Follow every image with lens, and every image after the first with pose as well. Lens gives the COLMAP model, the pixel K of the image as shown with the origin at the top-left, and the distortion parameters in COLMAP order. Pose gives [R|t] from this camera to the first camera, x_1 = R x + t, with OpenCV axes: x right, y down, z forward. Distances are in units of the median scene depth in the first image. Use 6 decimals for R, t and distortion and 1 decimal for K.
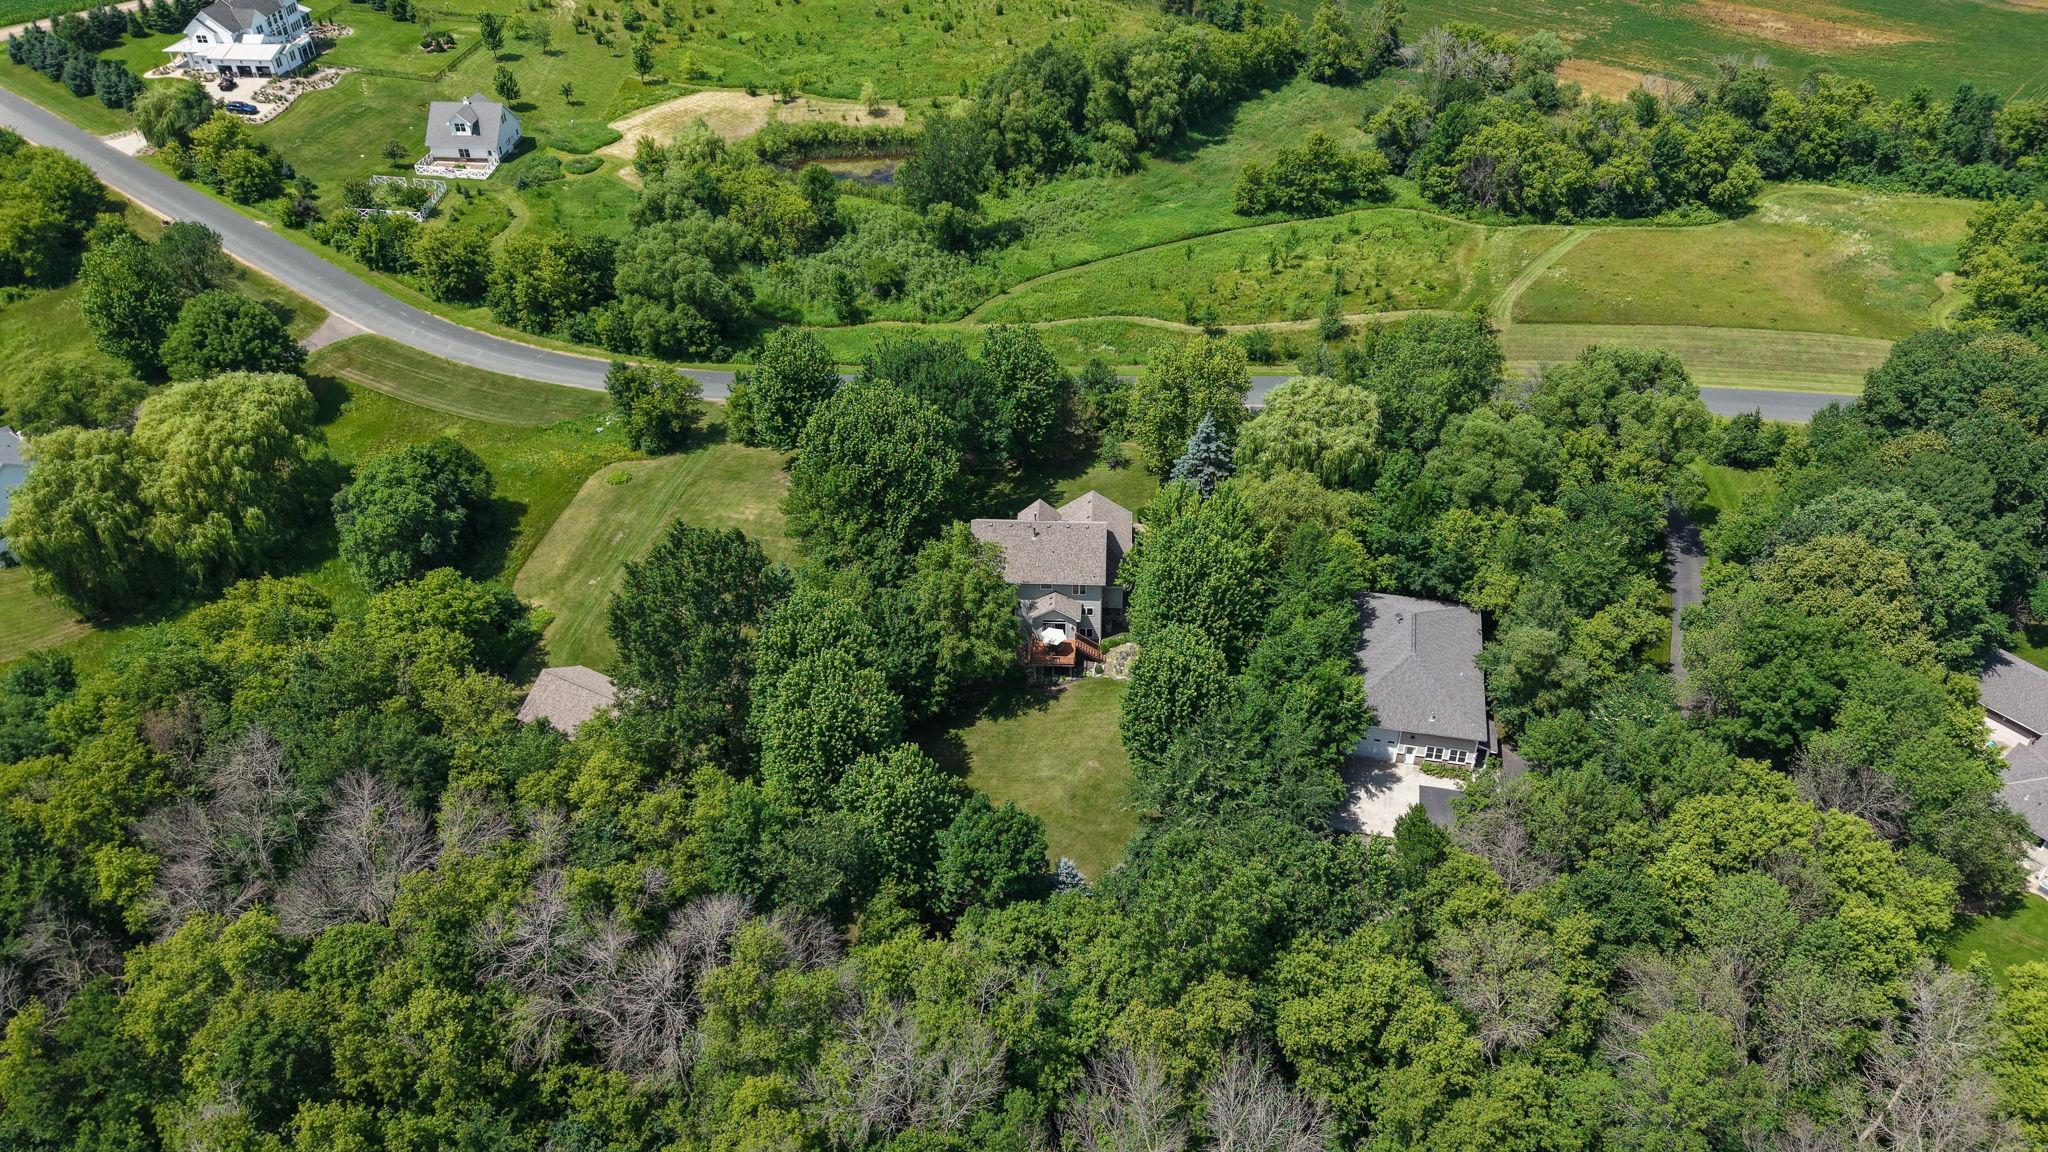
lens RADIAL K [[1447.0, 0, 1081.0], [0, 1447.0, 565.8], [0, 0, 1]] dist [0.006559, -0.003848]
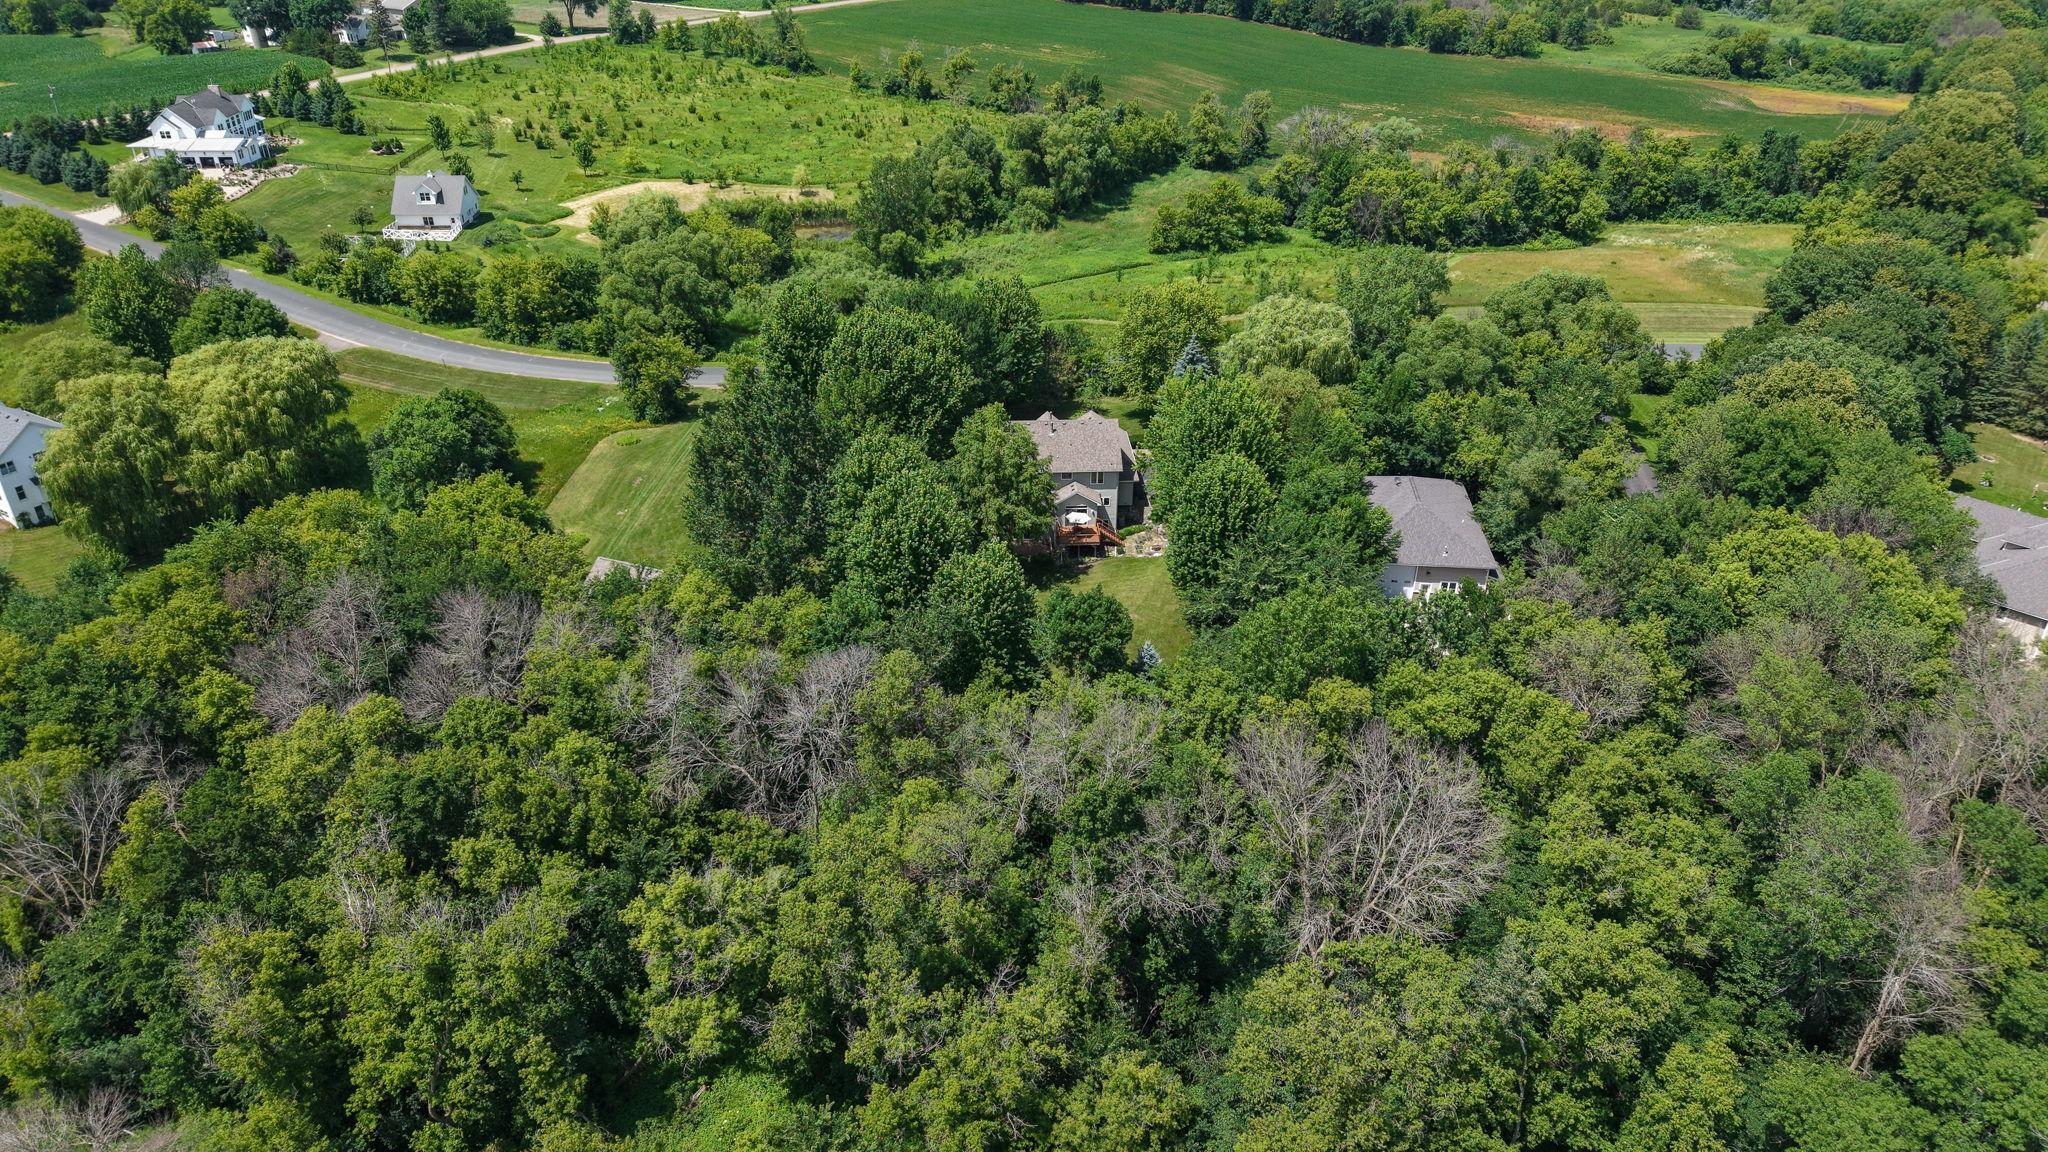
lens RADIAL K [[1372.0, 0, 1024.0], [0, 1372.0, 576.0], [0, 0, 1]] dist [0.014765, -0.012587]
pose [[0.995998, -0.043854, 0.077872, -0.123250], [0.053590, 0.990363, -0.127707, 0.192443], [-0.071521, 0.131369, 0.988750, 0.007262]]
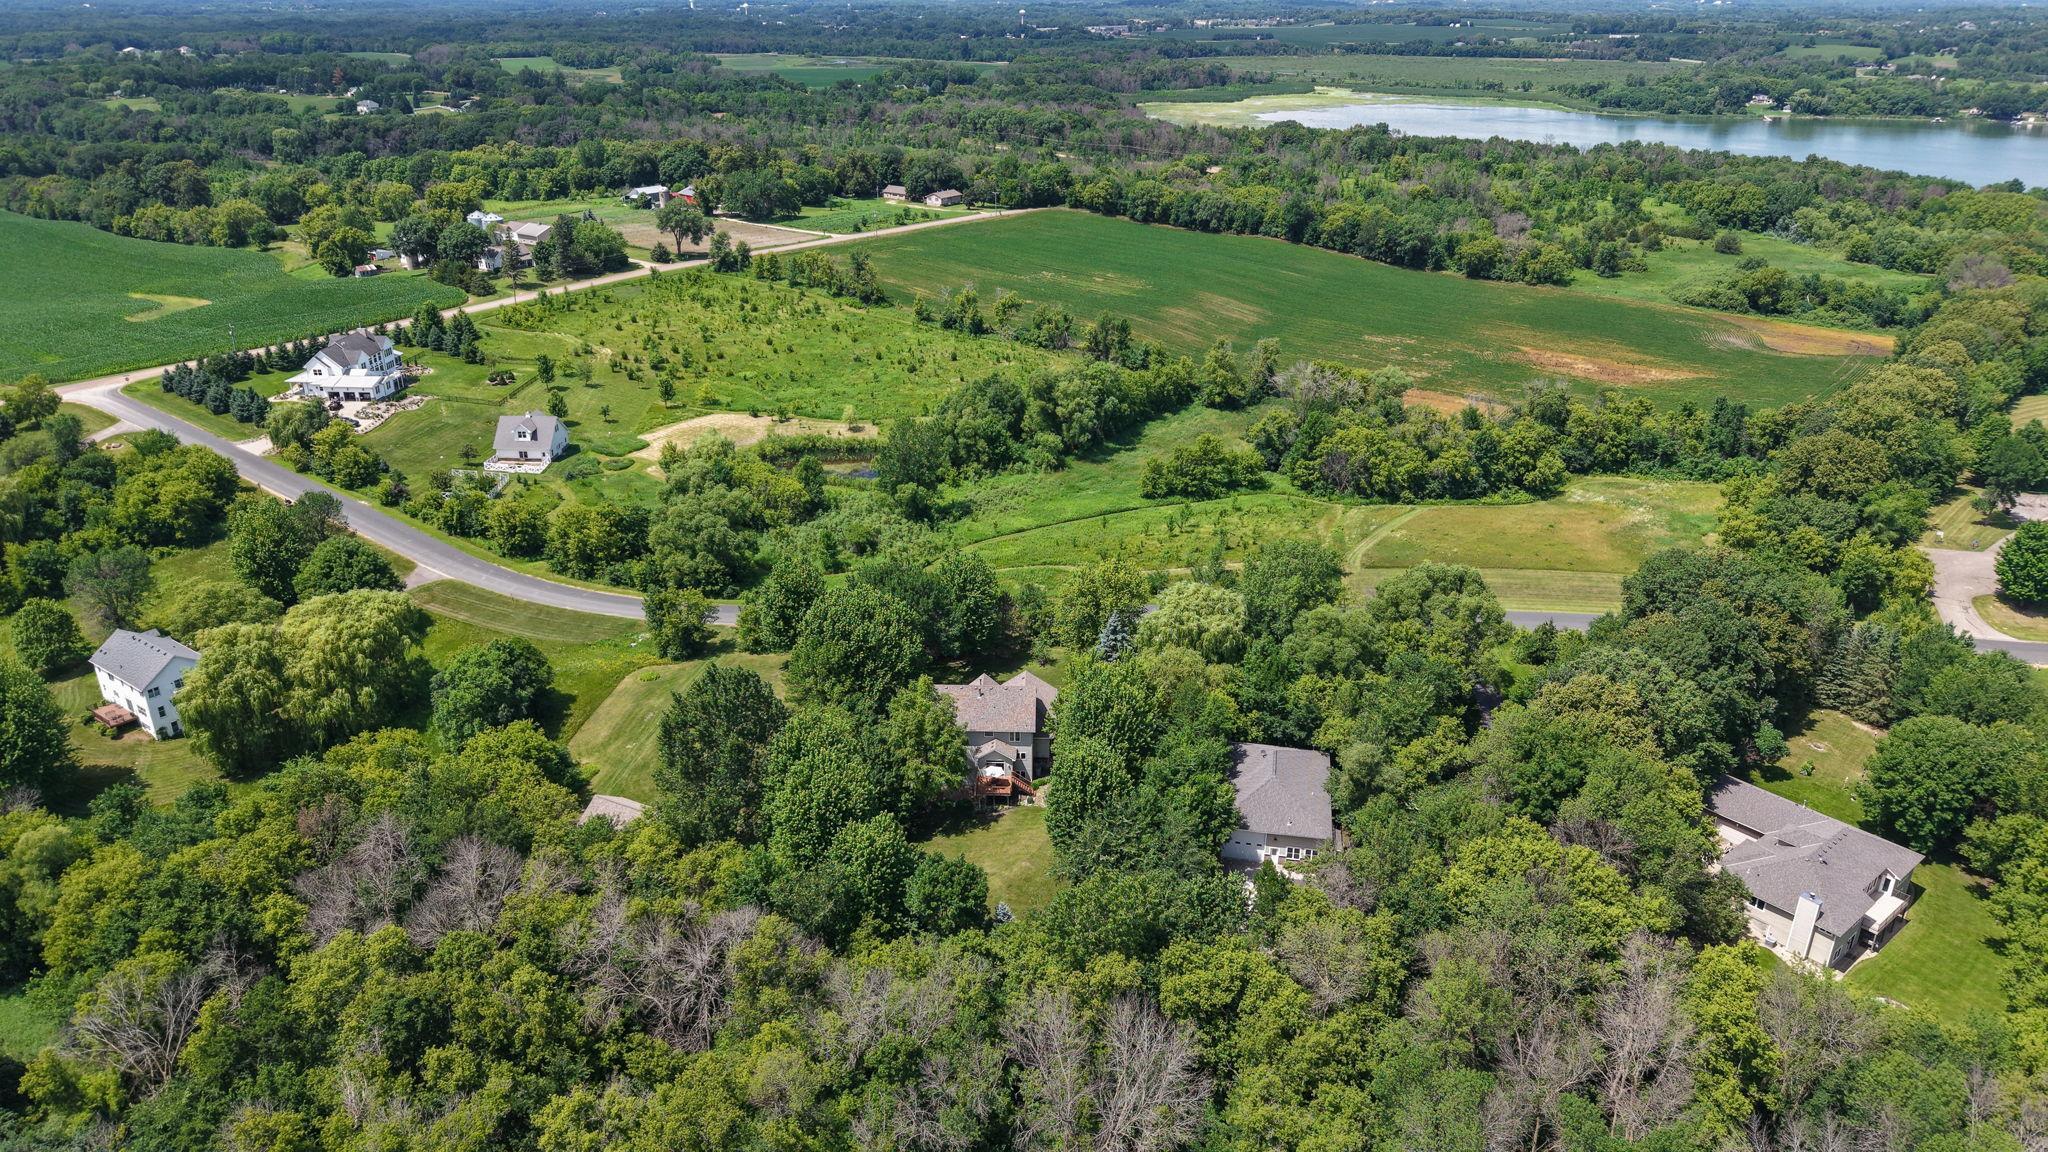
lens RADIAL K [[1372.0, 0, 1024.0], [0, 1372.0, 576.0], [0, 0, 1]] dist [0.014765, -0.012587]
pose [[0.999994, -0.003439, -0.000161, 0.006706], [0.003308, 0.972783, -0.231696, 0.140877], [0.000953, 0.231694, 0.972788, -0.191293]]
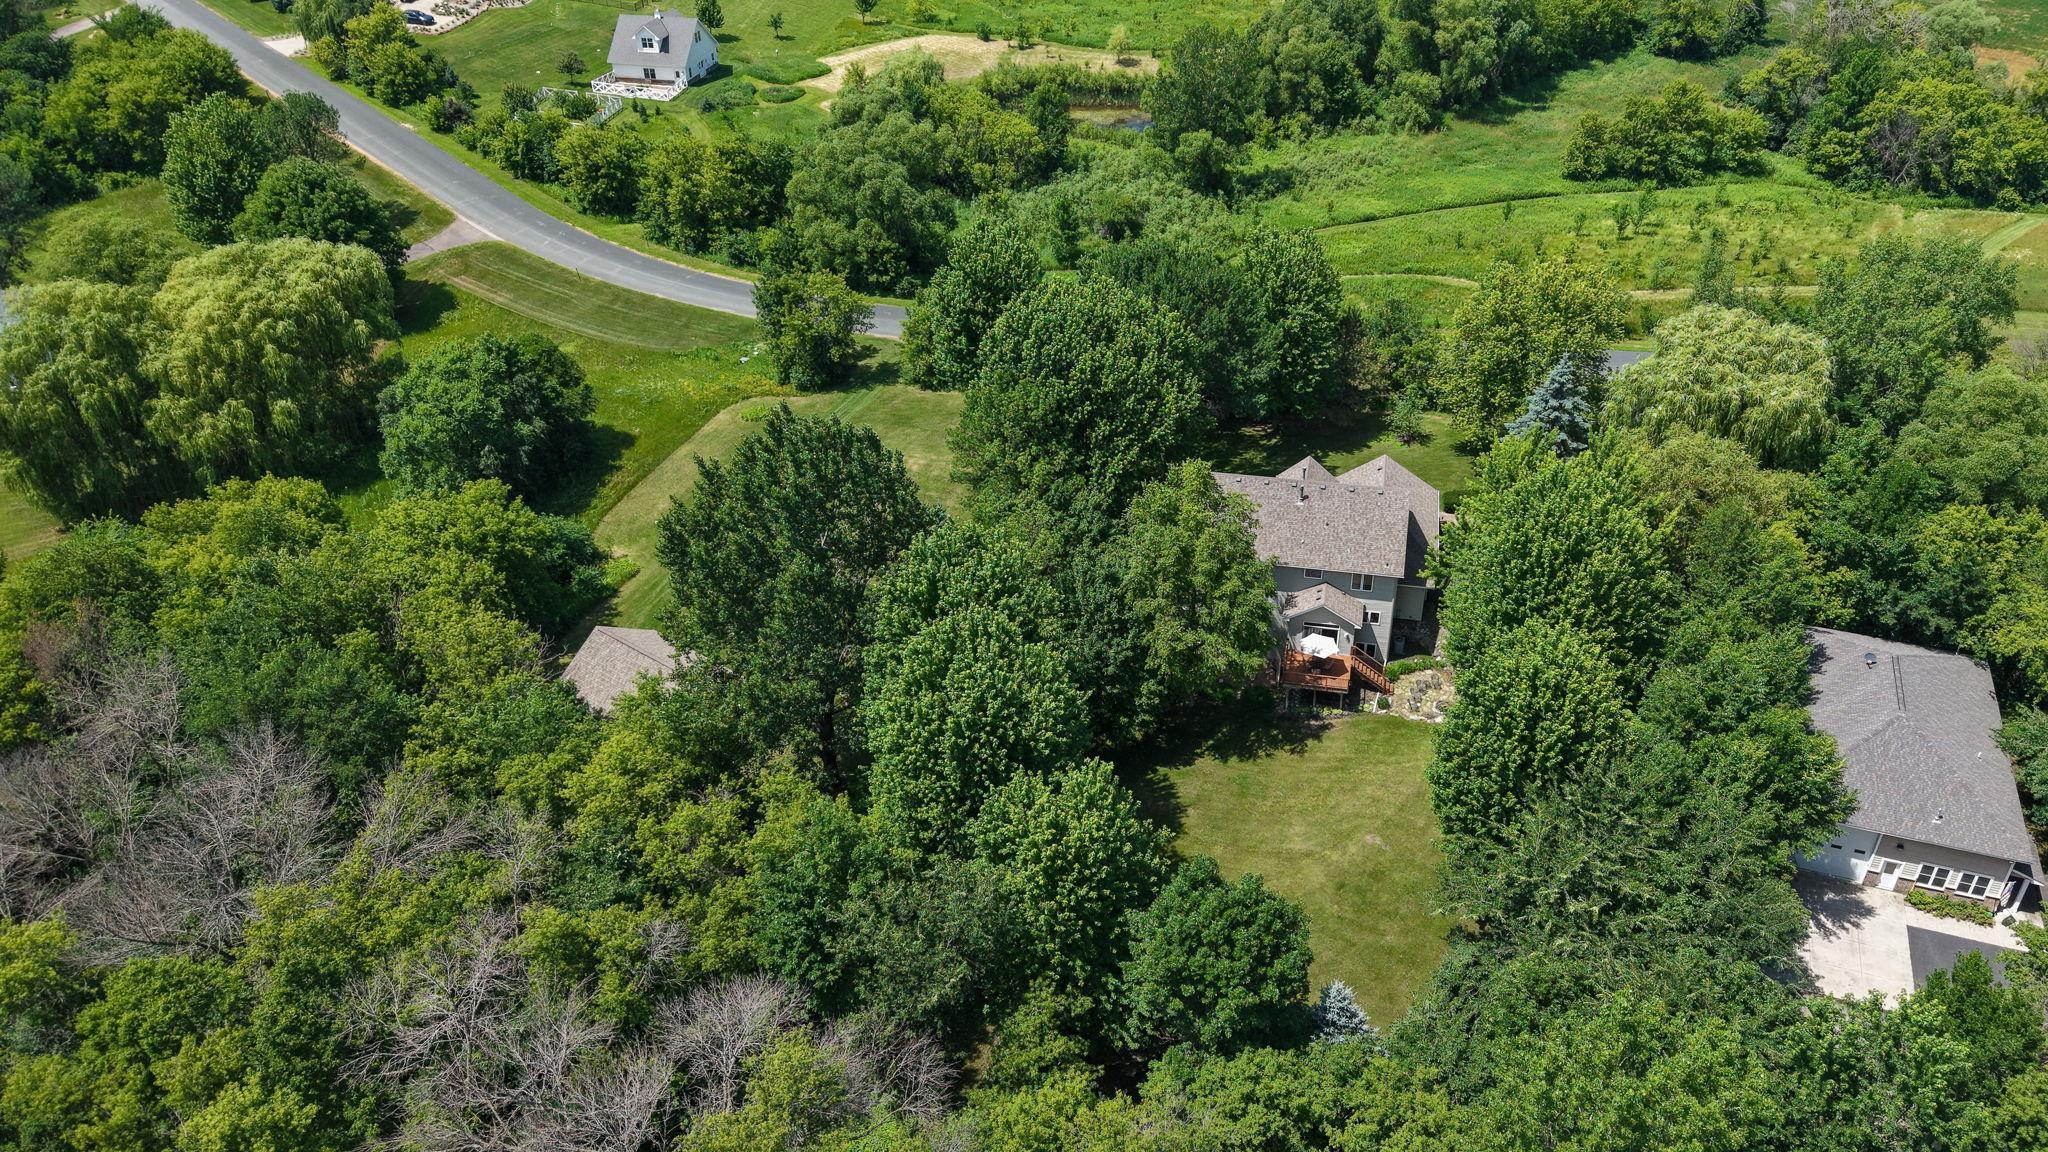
lens RADIAL K [[1488.5, 0, 1111.8], [0, 1488.5, 577.7], [0, 0, 1]] dist [0.028539, -0.040628]
pose [[0.988998, 0.079423, -0.124800, -0.027745], [-0.086132, 0.995063, -0.049311, 0.052658], [0.120267, 0.059518, 0.990956, 0.258631]]
